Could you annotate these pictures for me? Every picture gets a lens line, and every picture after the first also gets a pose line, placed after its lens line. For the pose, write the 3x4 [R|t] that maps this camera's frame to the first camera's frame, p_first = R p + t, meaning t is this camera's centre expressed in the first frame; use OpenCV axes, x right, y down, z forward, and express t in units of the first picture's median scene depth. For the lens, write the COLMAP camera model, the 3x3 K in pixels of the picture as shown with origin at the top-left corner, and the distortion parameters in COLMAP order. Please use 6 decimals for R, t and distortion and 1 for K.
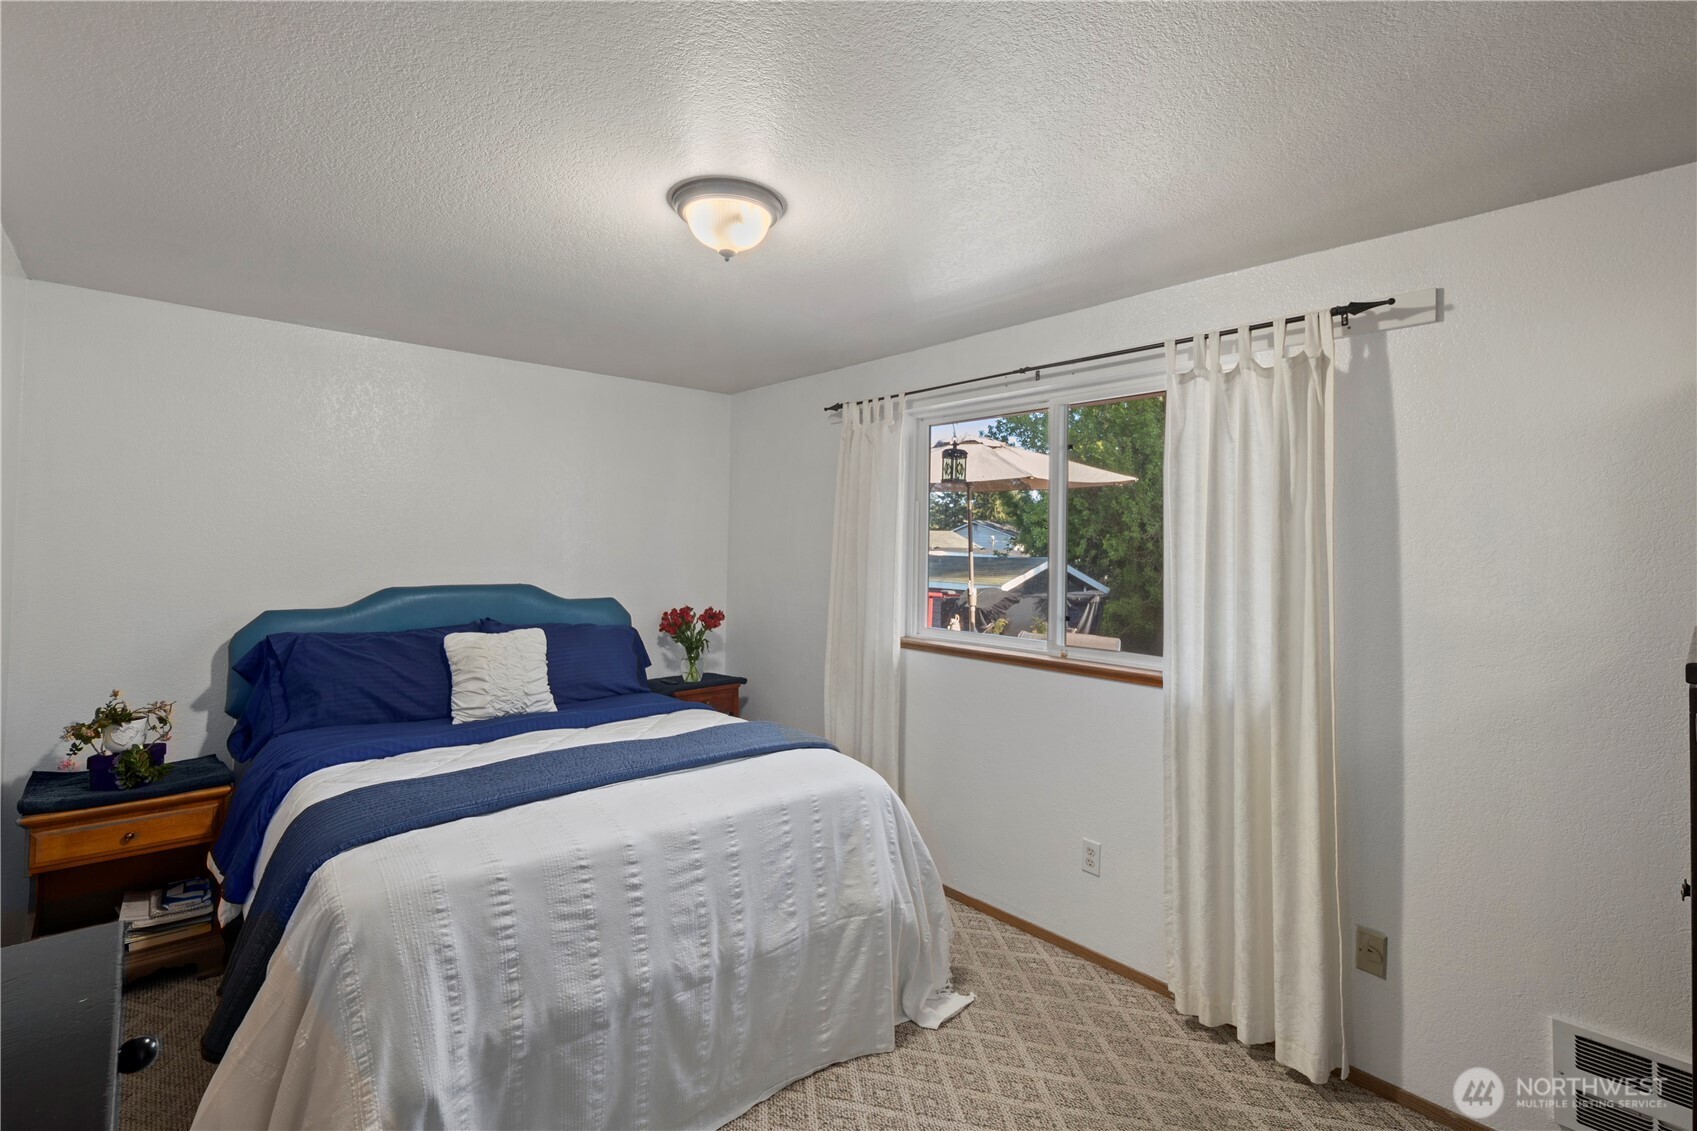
lens RADIAL K [[780.2, 0, 843.5], [0, 780.2, 503.4], [0, 0, 1]] dist [0.001836, -0.000020]
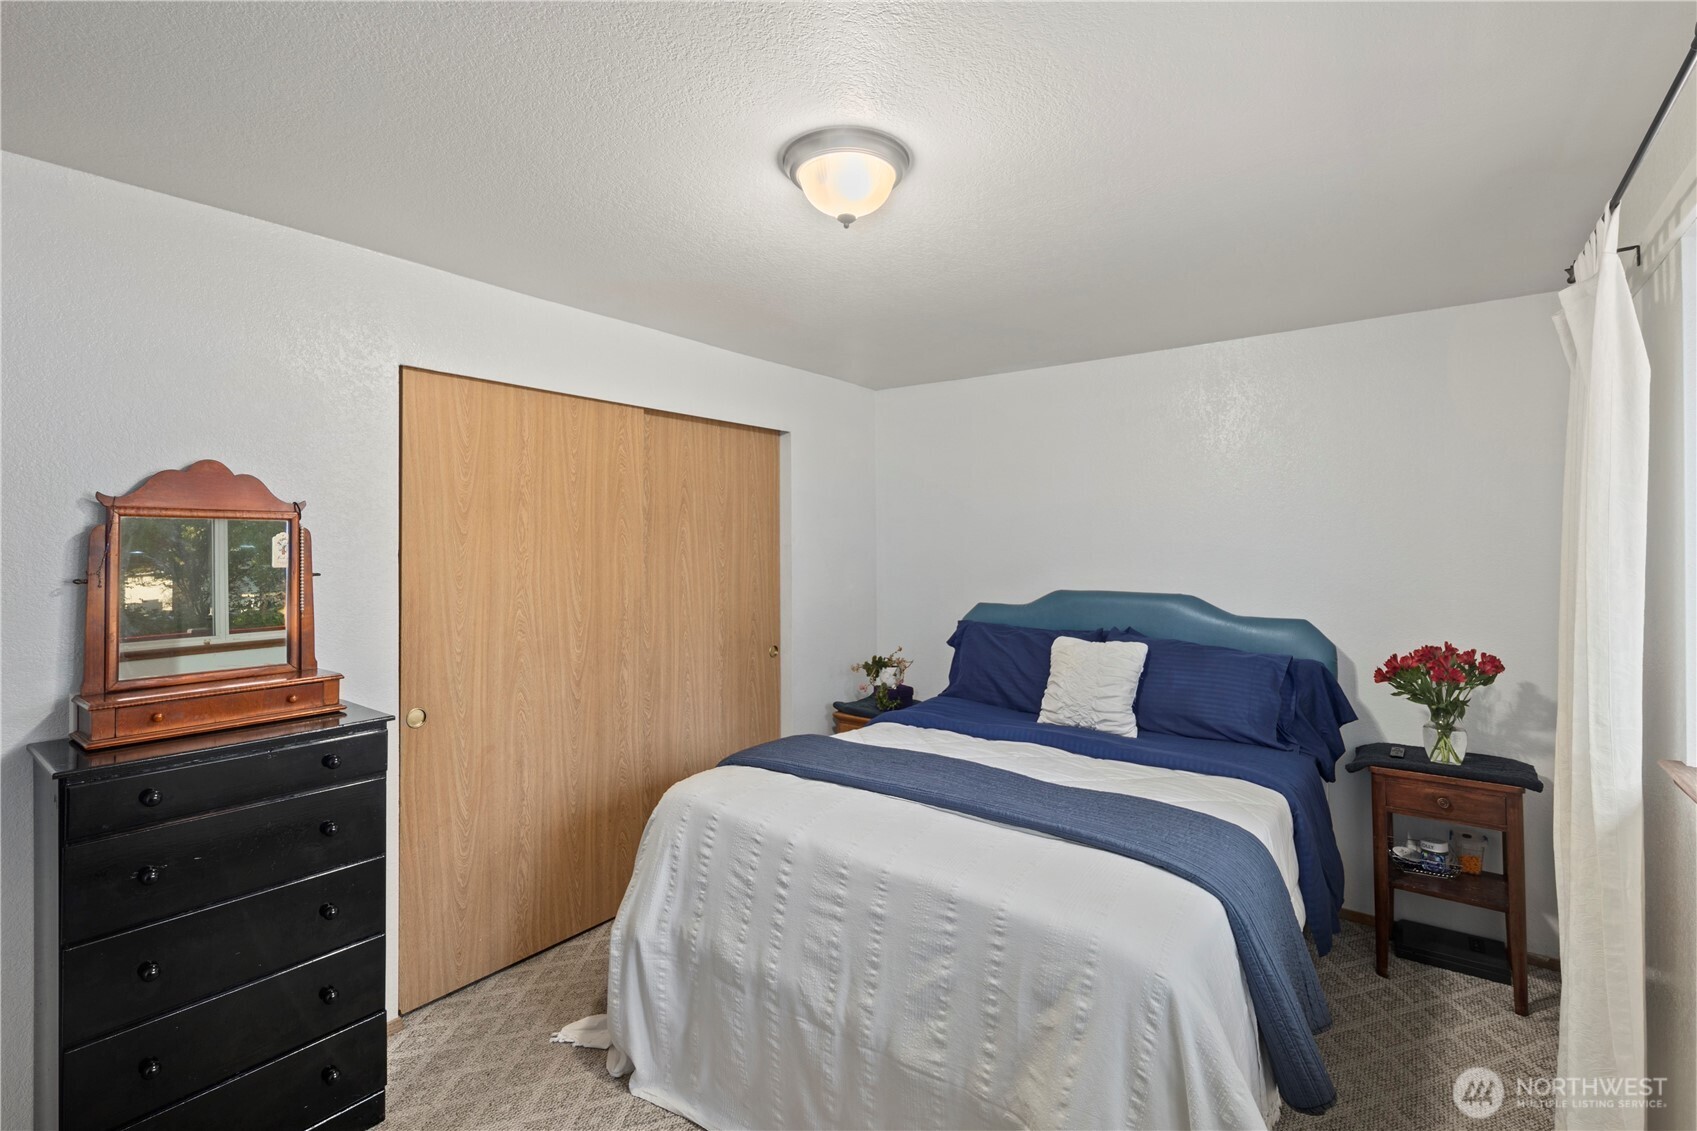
lens RADIAL K [[762.3, 0, 839.6], [0, 762.3, 520.6], [0, 0, 1]] dist [0.001211, 0.000211]
pose [[0.188041, -0.040644, -0.981320, 0.678747], [0.055086, 0.998007, -0.030780, 0.044065], [0.980615, -0.048269, 0.189906, 0.818867]]
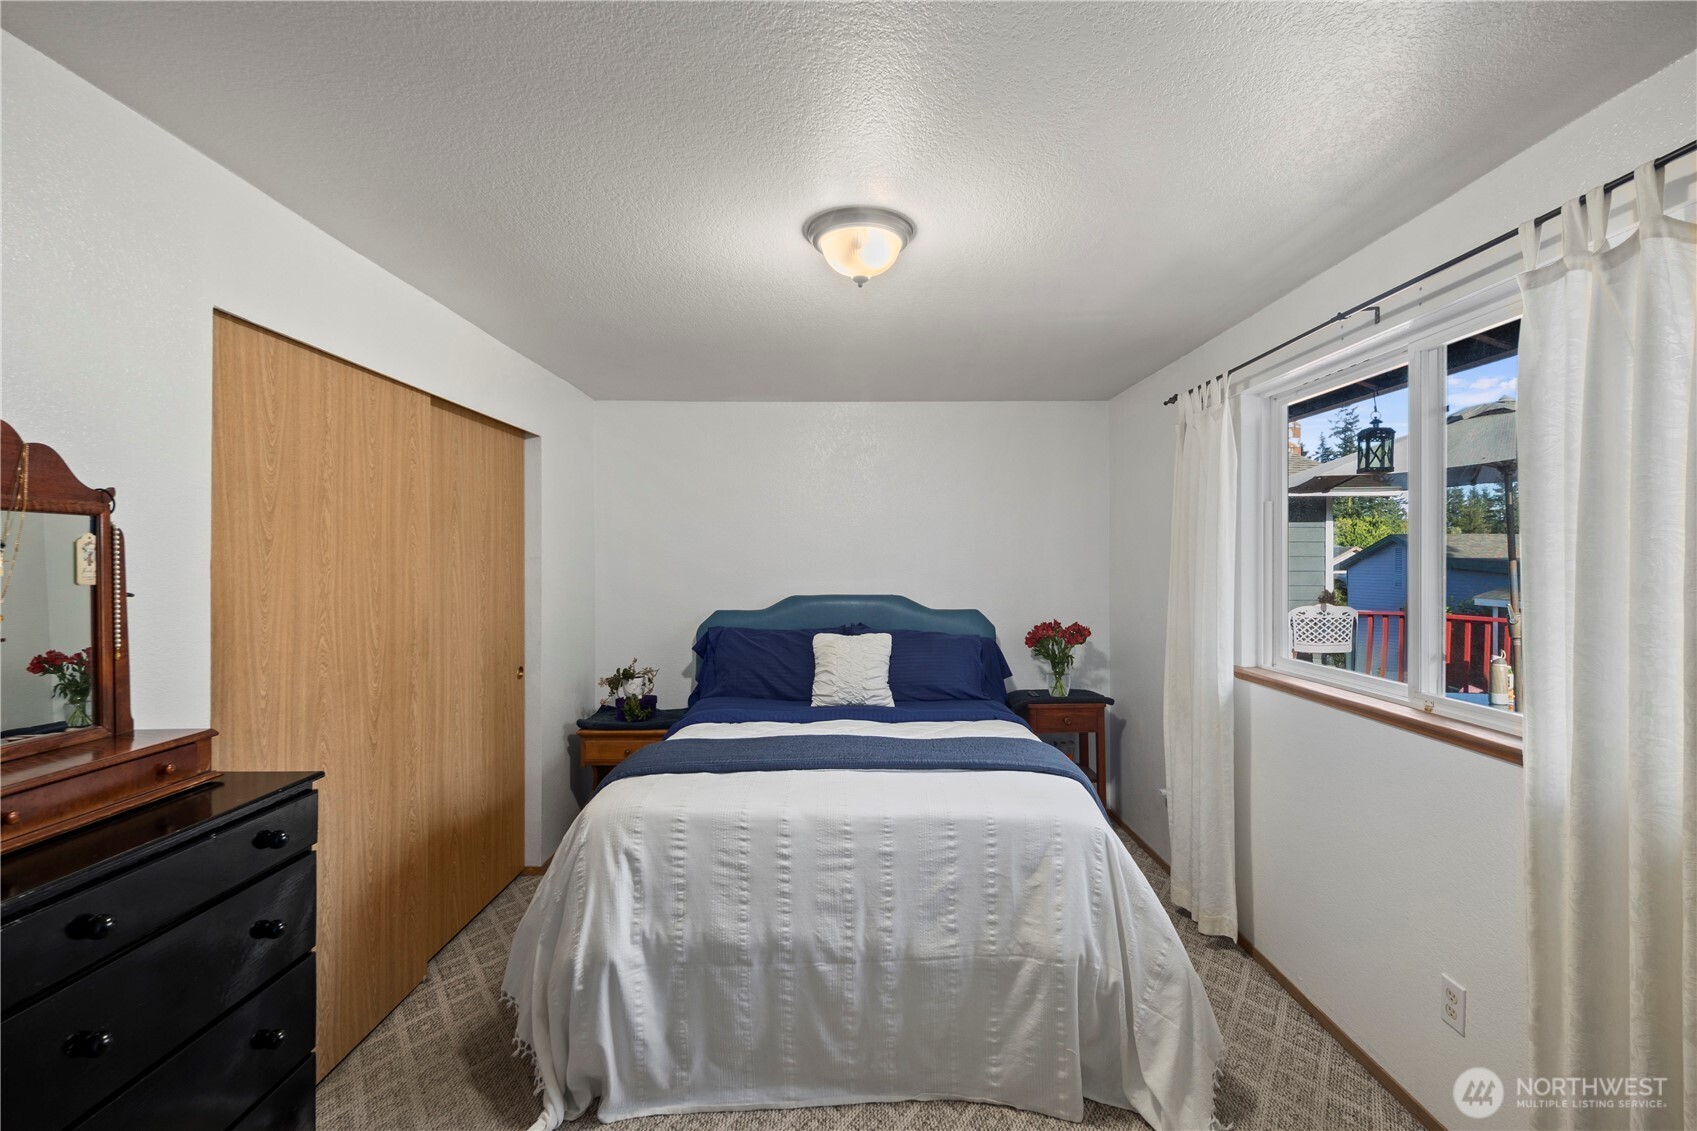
lens RADIAL K [[756.5, 0, 848.4], [0, 756.5, 537.1], [0, 0, 1]] dist [0.001729, -0.000693]
pose [[0.750588, -0.032939, -0.659949, 0.500381], [0.046384, 0.998919, 0.002897, 0.020946], [0.659141, -0.032786, 0.751305, 0.218494]]
